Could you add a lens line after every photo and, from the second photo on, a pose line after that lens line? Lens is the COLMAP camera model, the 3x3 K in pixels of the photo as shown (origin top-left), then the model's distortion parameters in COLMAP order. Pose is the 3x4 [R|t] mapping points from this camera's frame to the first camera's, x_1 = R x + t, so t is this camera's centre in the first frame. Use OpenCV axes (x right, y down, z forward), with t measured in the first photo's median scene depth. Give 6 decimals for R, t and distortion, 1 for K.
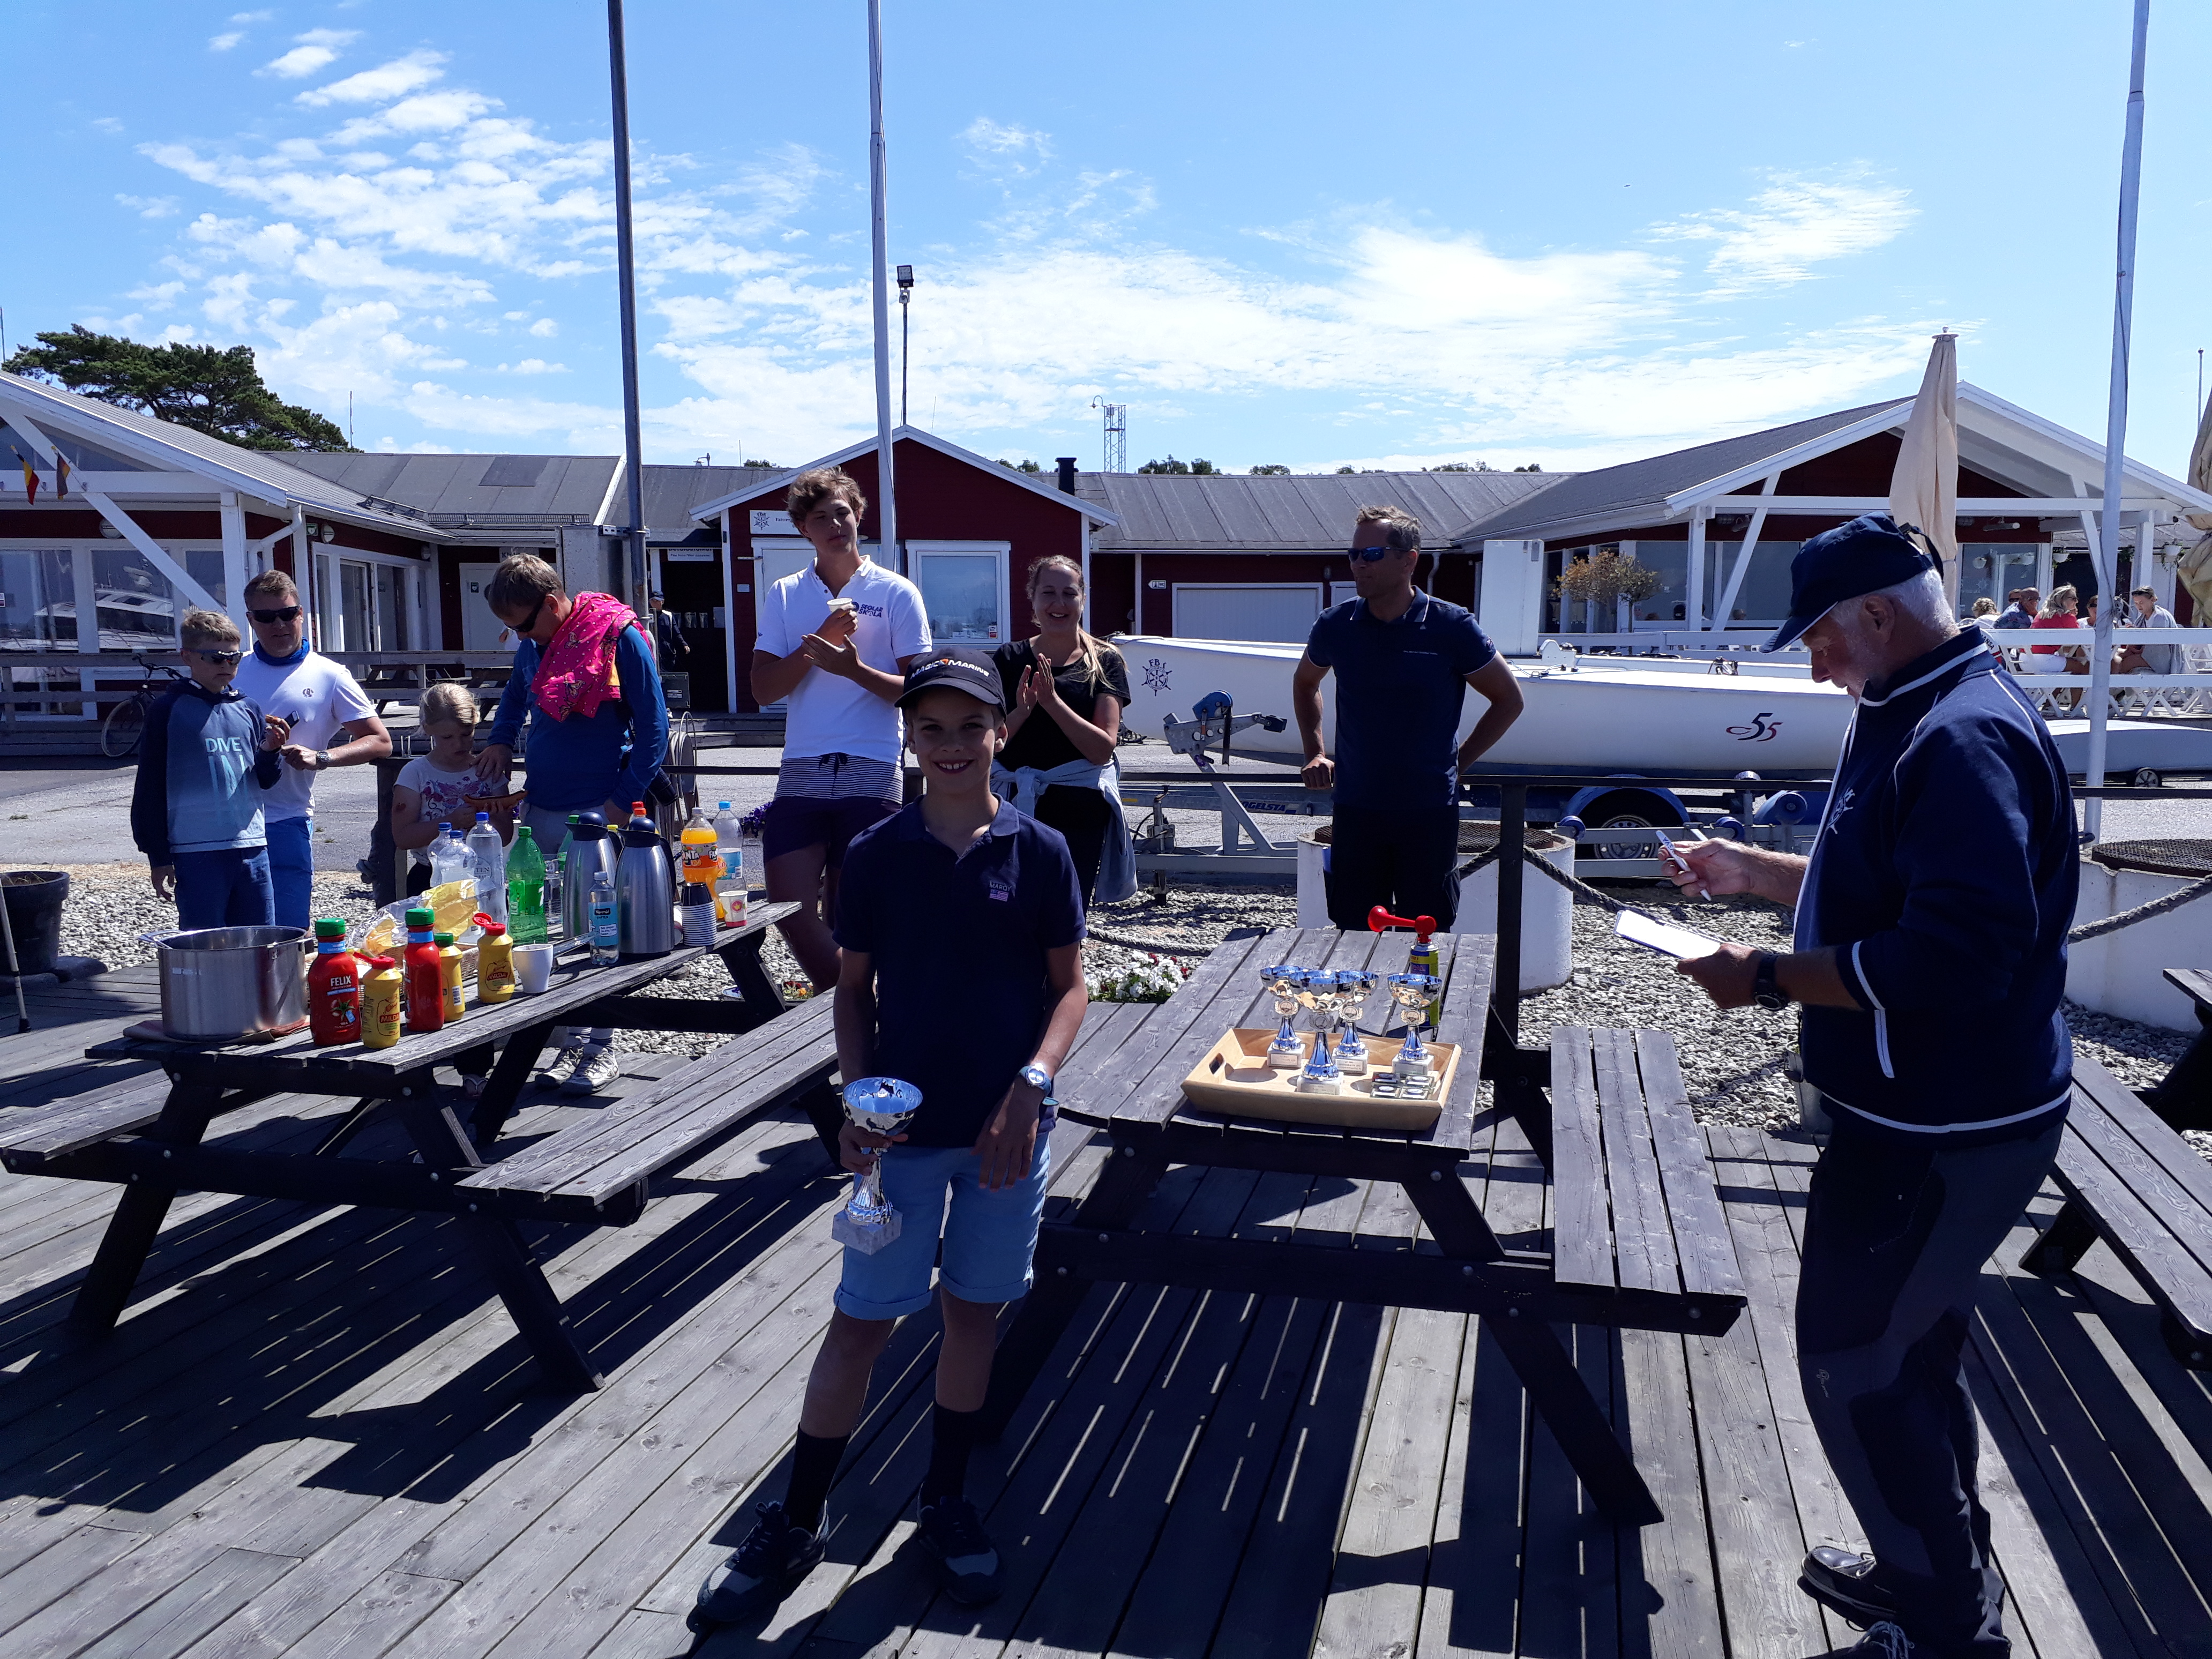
lens RADIAL K [[1746.9, 0, 1103.5], [0, 1746.9, 836.8], [0, 0, 1]] dist [0.054863, -0.061342]
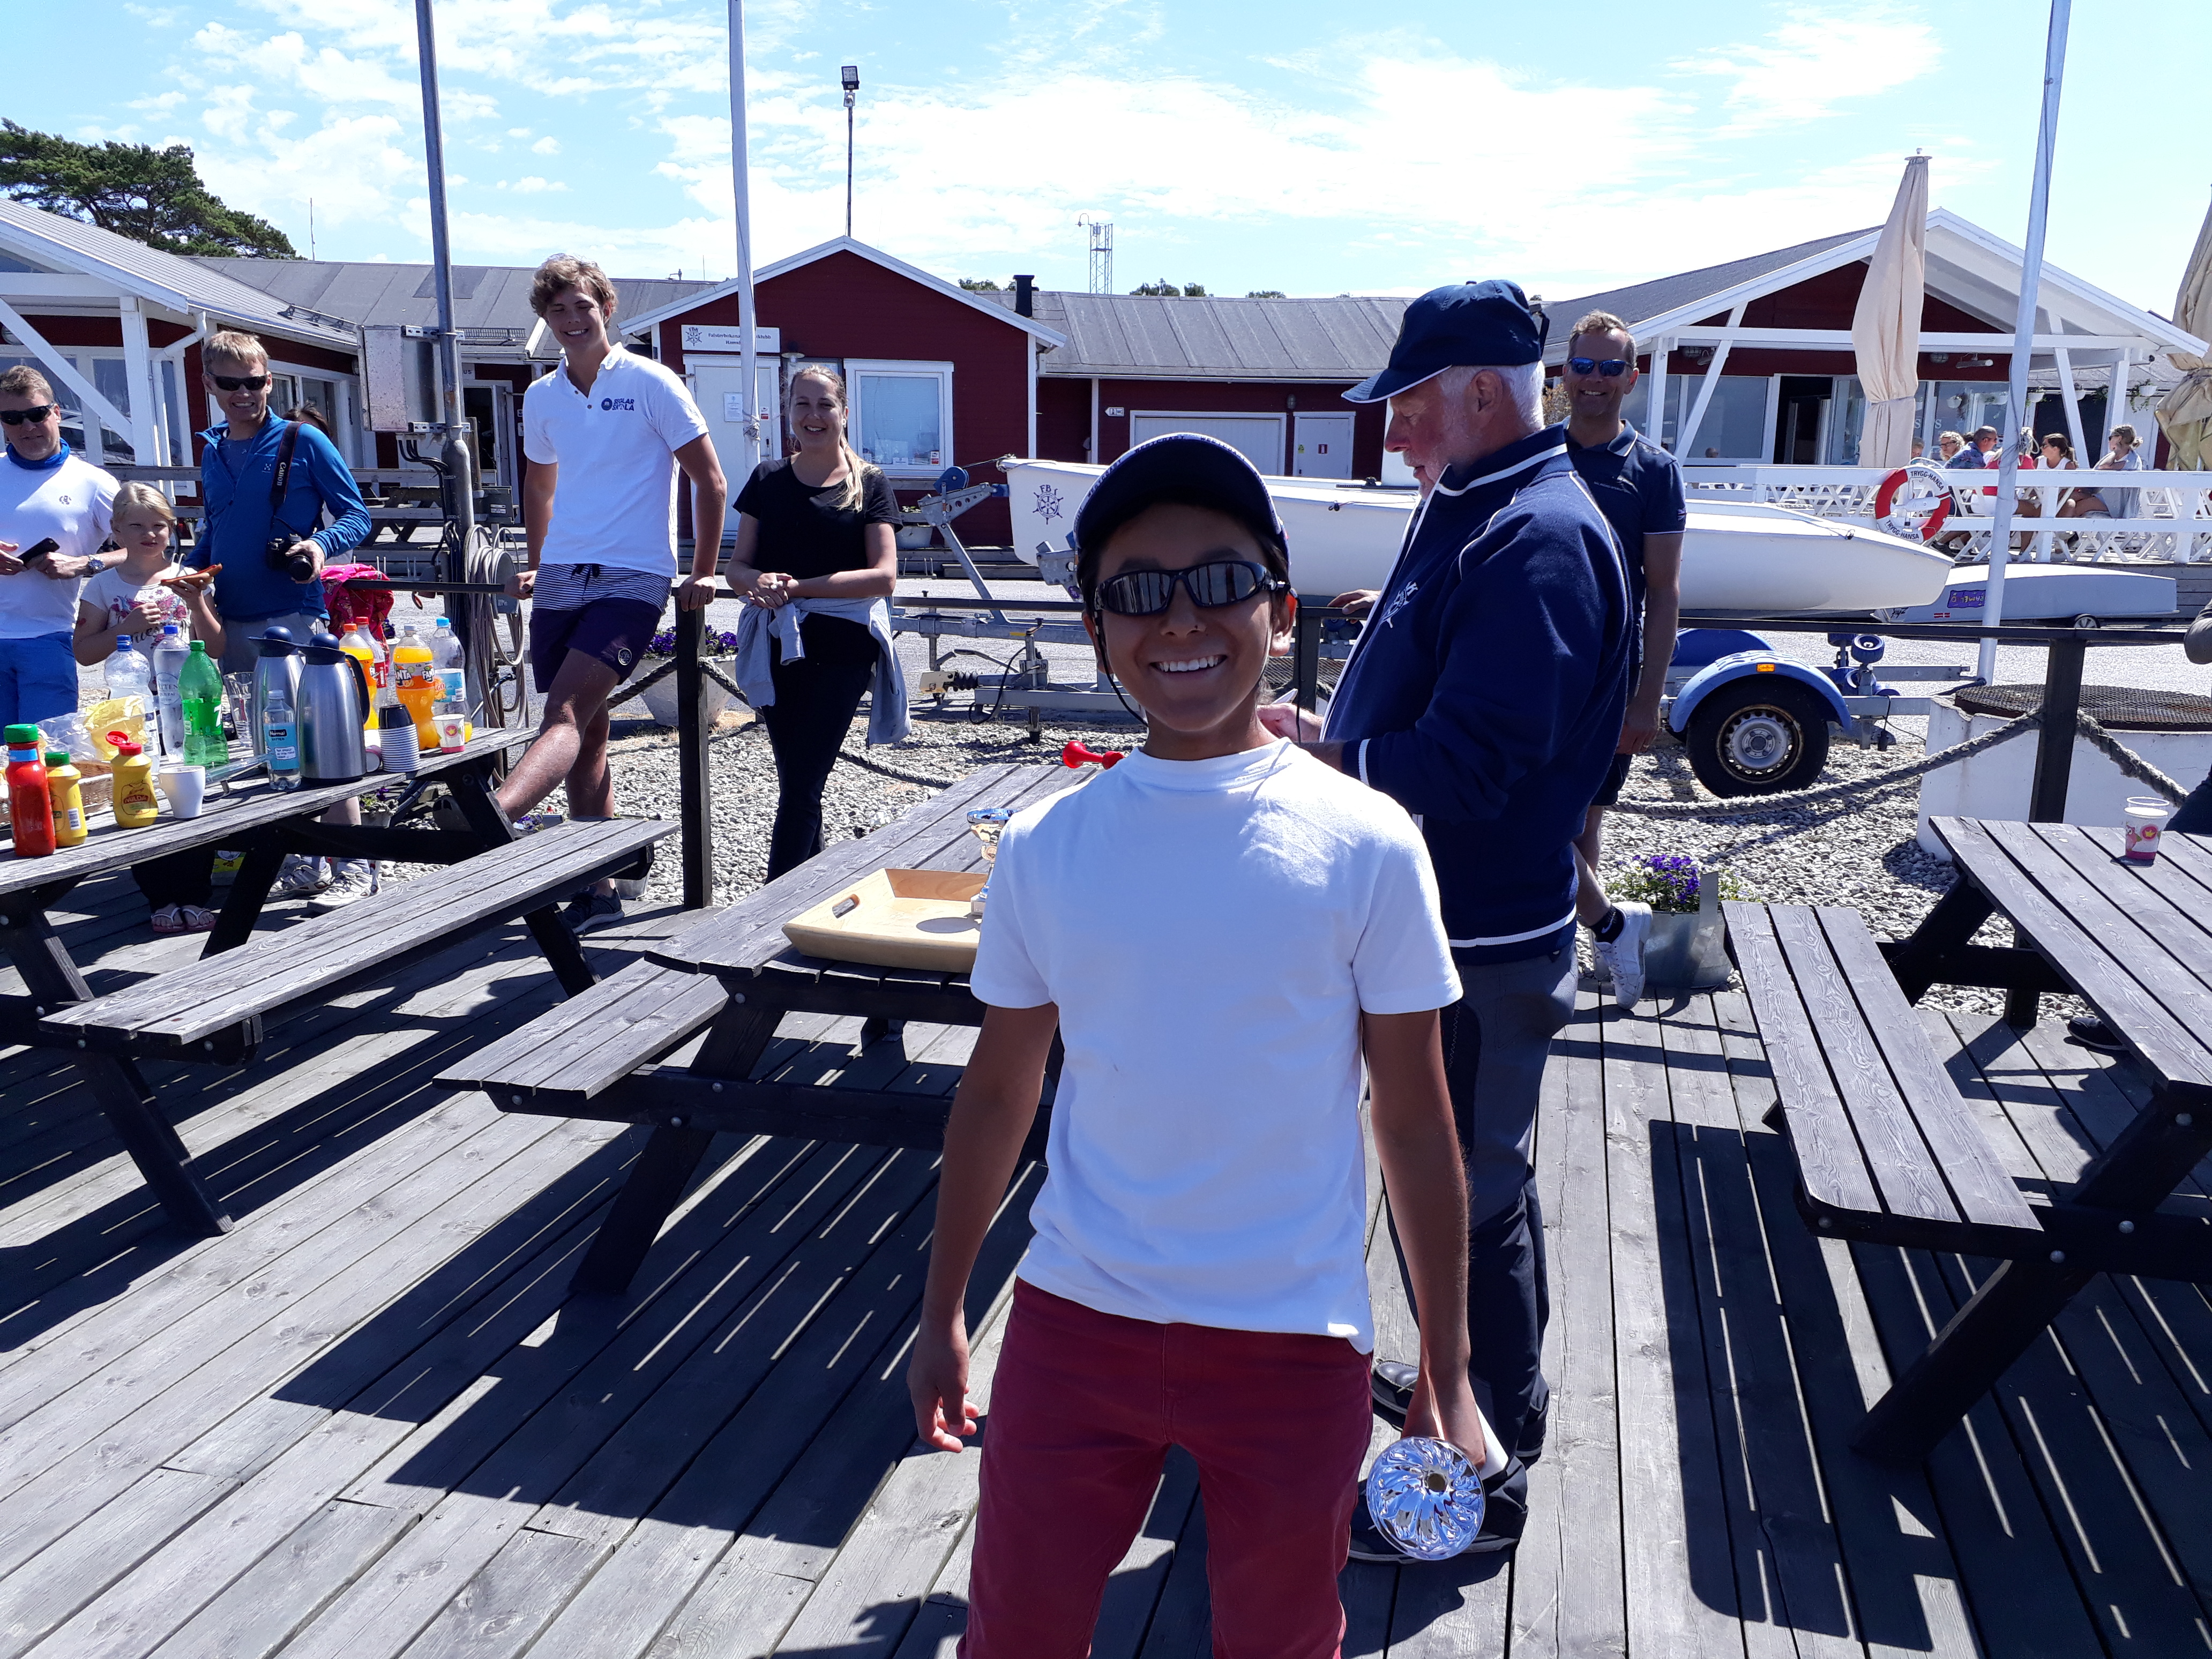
lens RADIAL K [[1746.9, 0, 1102.9], [0, 1746.9, 841.7], [0, 0, 1]] dist [0.054863, -0.061342]
pose [[0.999883, 0.014034, 0.006052, 0.139310], [-0.014544, 0.995401, 0.094687, 0.004605], [-0.004696, -0.094764, 0.995489, 0.053567]]
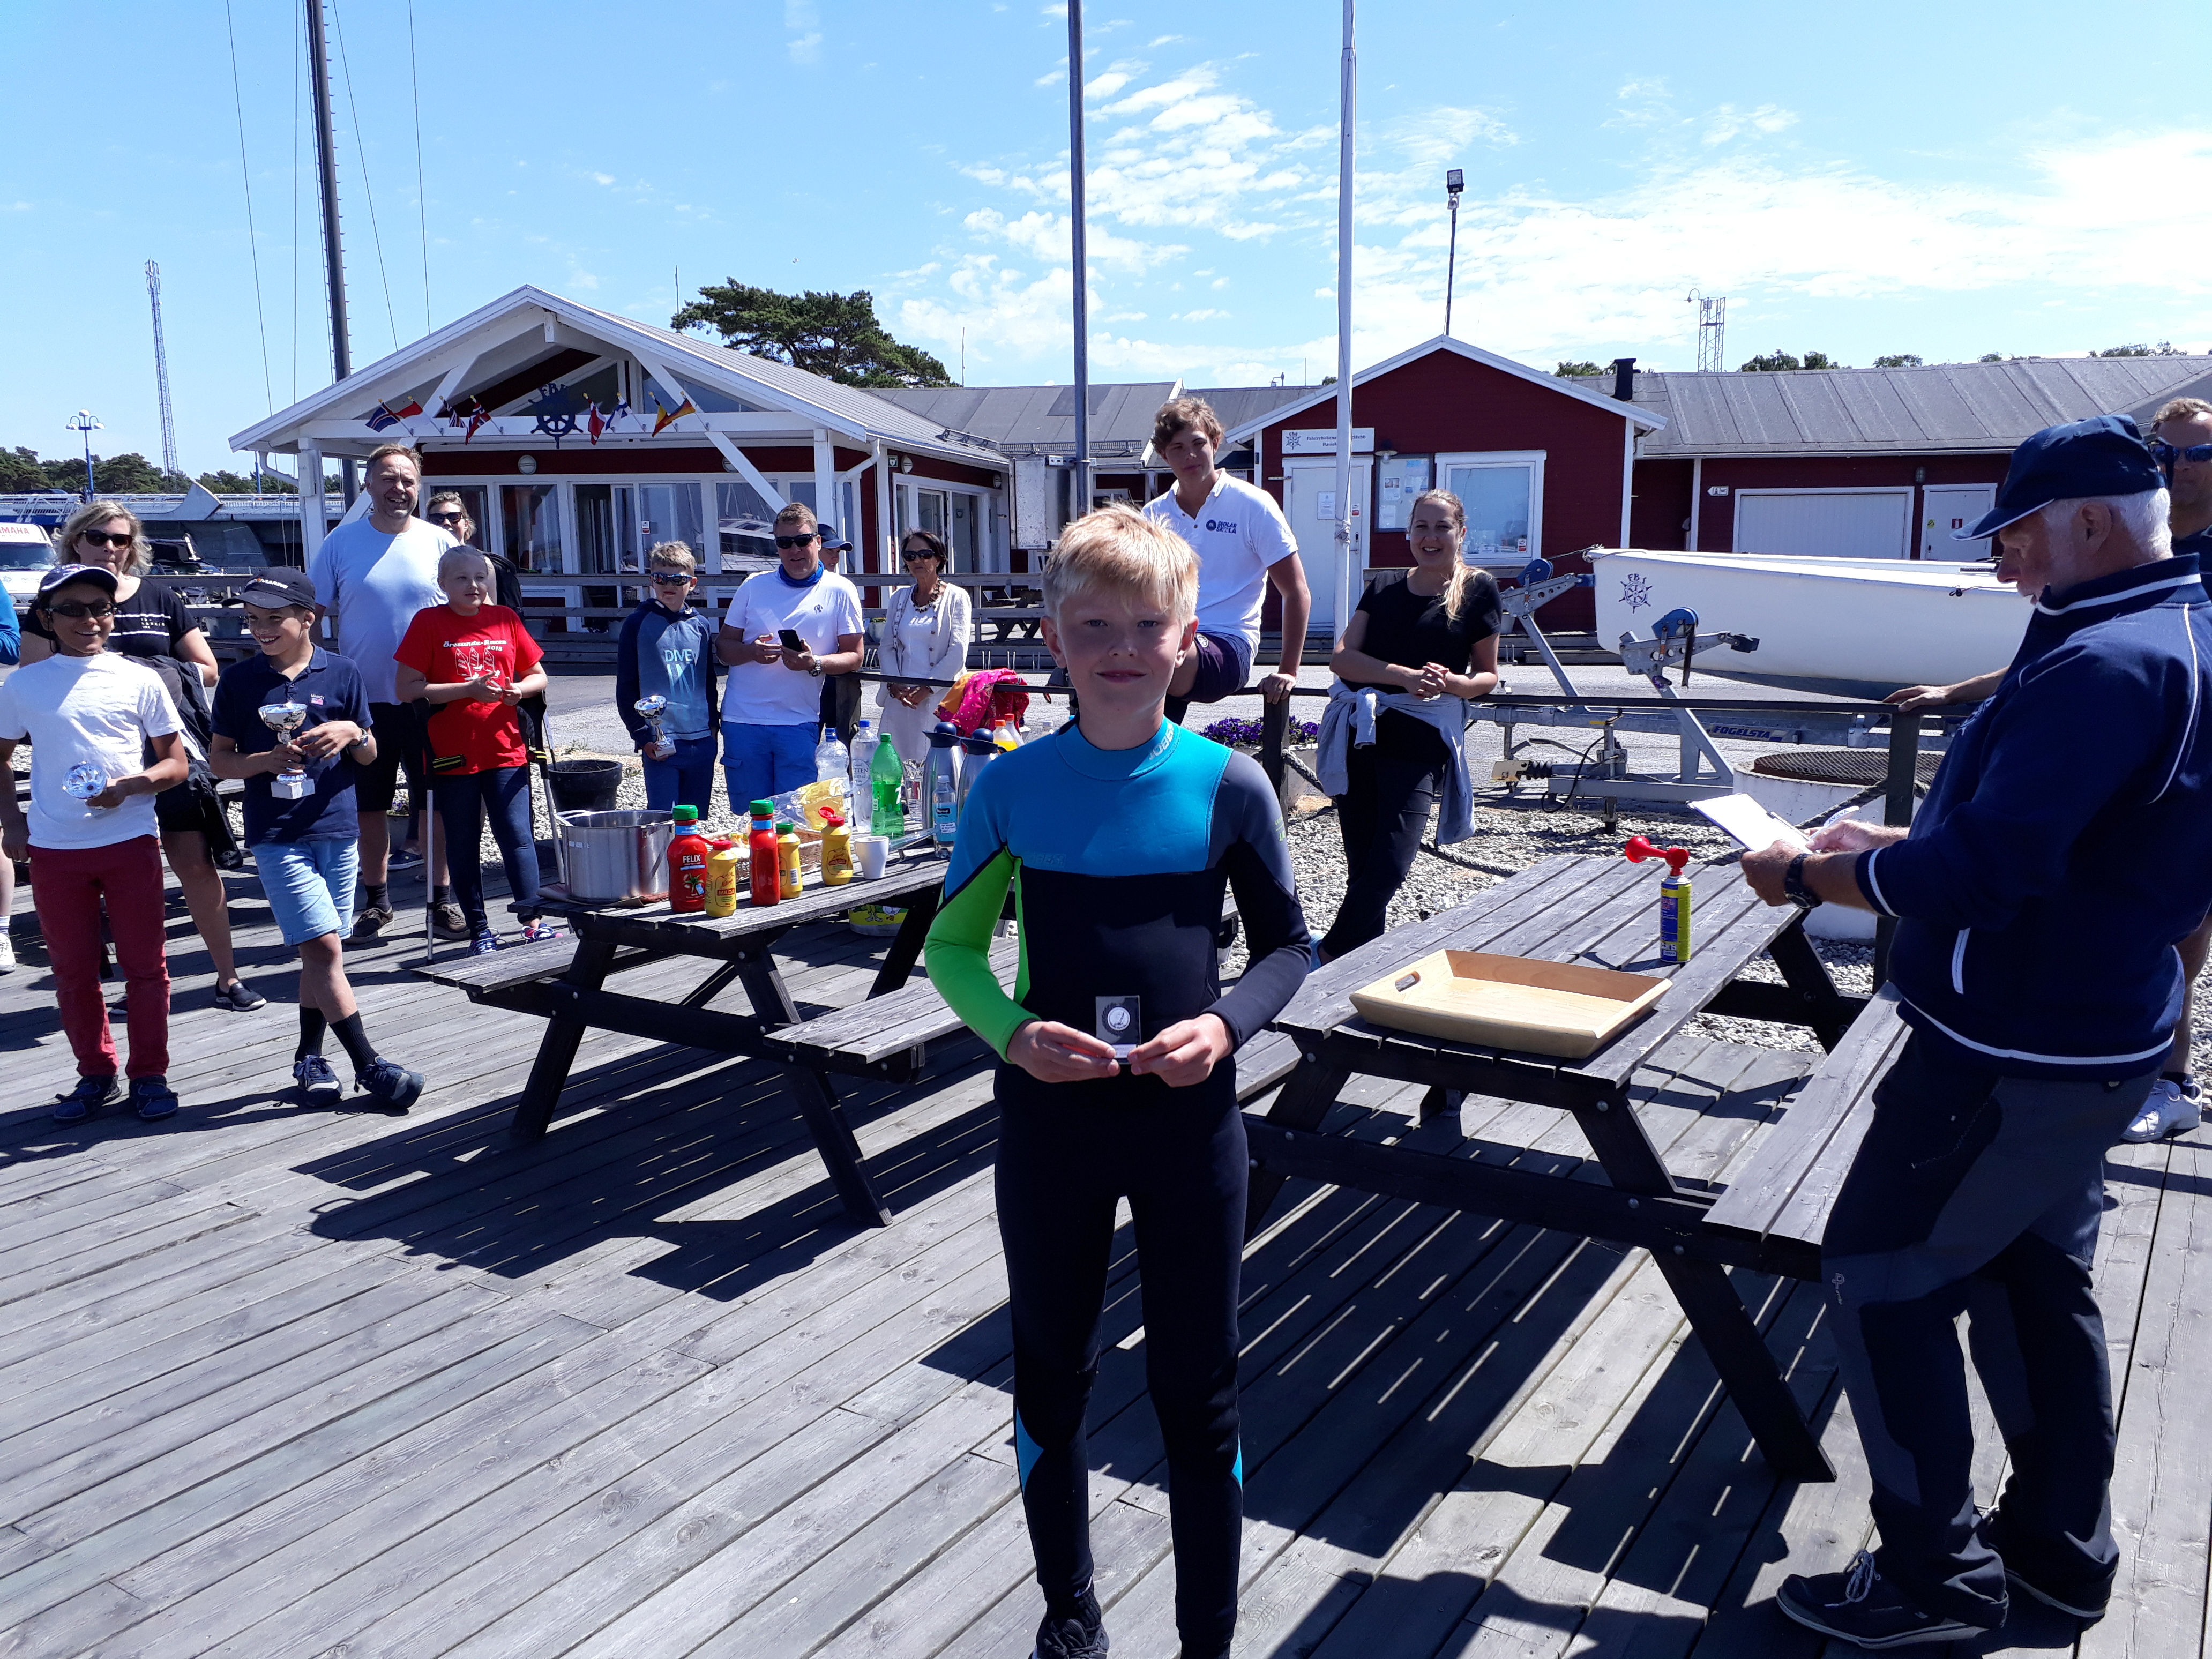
lens RADIAL K [[1746.9, 0, 1113.0], [0, 1746.9, 829.5], [0, 0, 1]] dist [0.054863, -0.061342]
pose [[0.949554, 0.042816, -0.310667, 0.151905], [-0.029368, 0.998423, 0.047840, -0.001592], [0.312225, -0.036303, 0.949314, -0.017111]]
